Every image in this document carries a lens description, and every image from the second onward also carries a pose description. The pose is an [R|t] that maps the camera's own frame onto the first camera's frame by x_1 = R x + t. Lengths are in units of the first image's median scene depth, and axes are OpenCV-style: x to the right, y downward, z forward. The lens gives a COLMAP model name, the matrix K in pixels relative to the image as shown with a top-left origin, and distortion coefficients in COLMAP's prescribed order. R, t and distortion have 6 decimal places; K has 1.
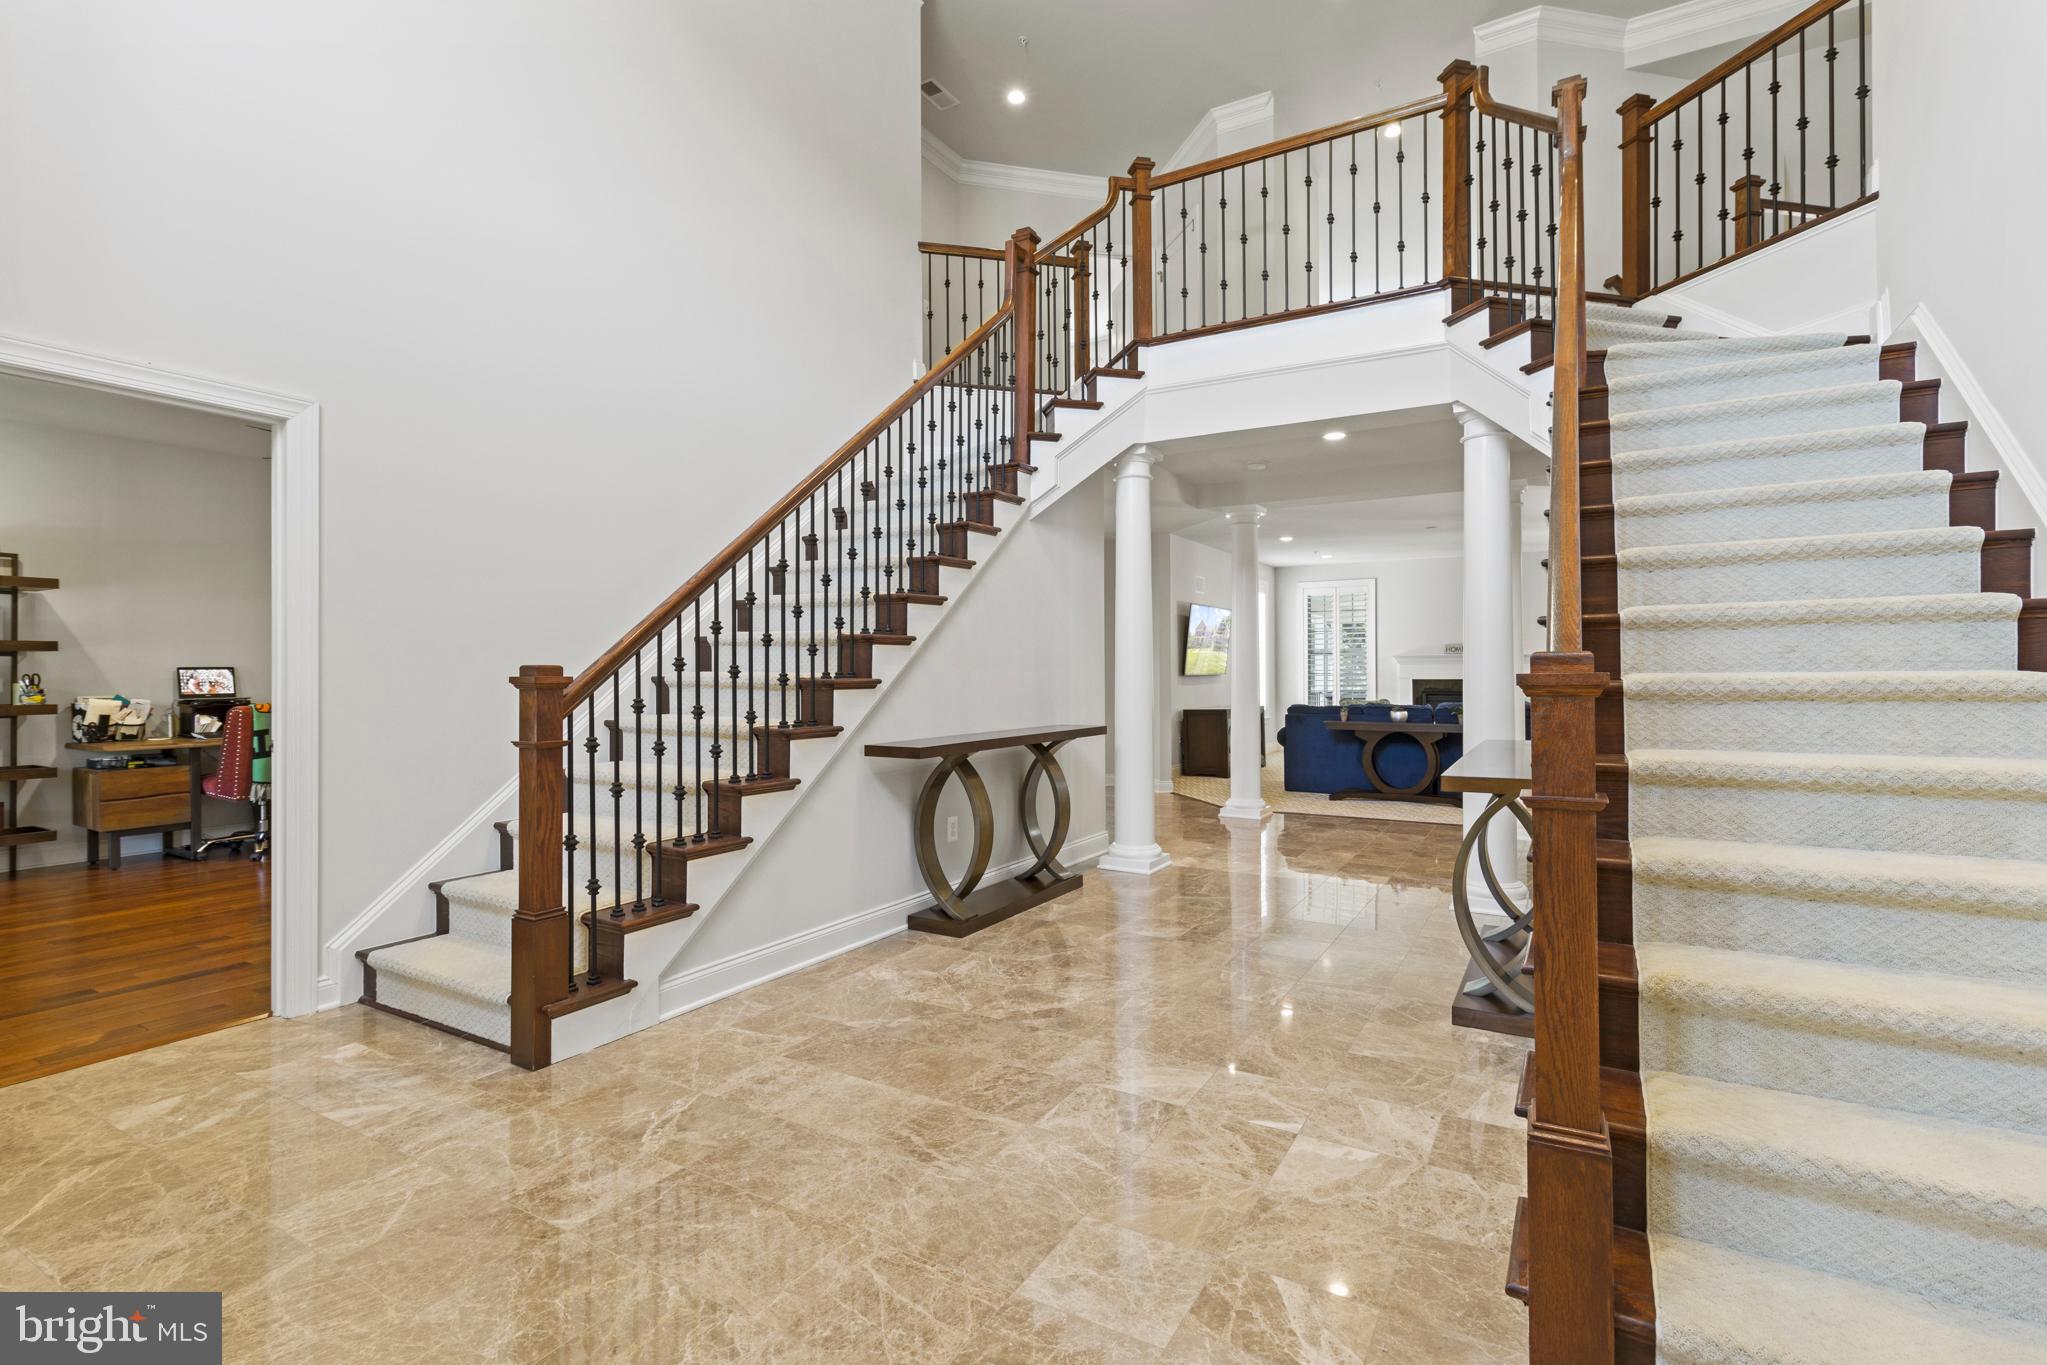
lens RADIAL K [[952.4, 0, 982.6], [0, 952.4, 671.0], [0, 0, 1]] dist [-0.001848, 0.001368]
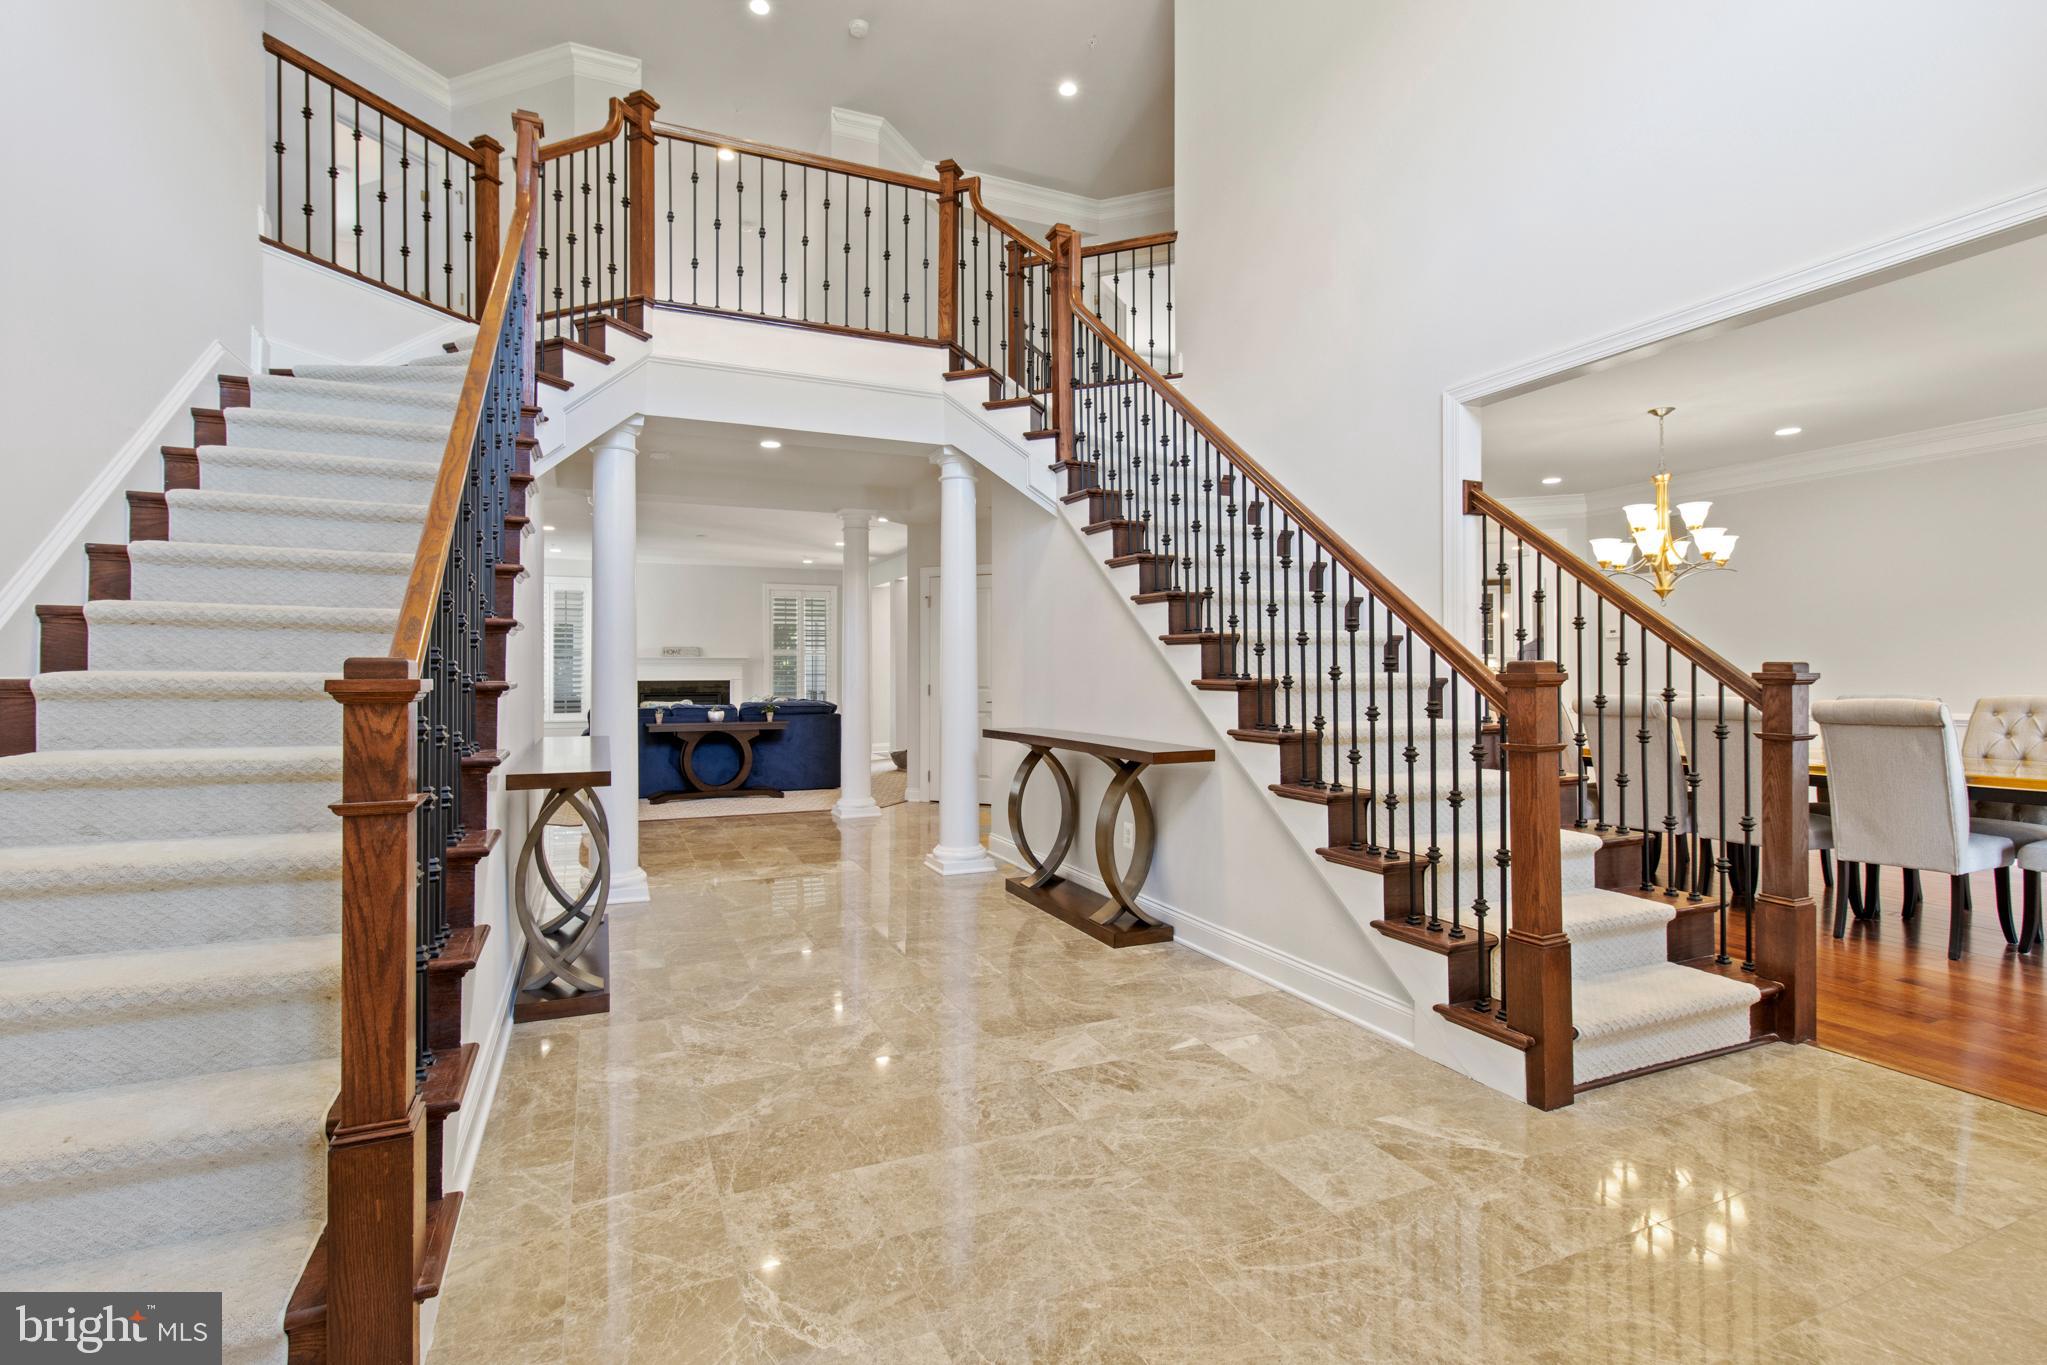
lens RADIAL K [[952.4, 0, 1017.0], [0, 952.4, 675.8], [0, 0, 1]] dist [-0.001848, 0.001368]
pose [[0.579661, -0.000387, 0.814858, -0.589038], [-0.002339, 0.999995, 0.002139, 0.000997], [-0.814855, -0.003146, 0.579657, 0.339458]]
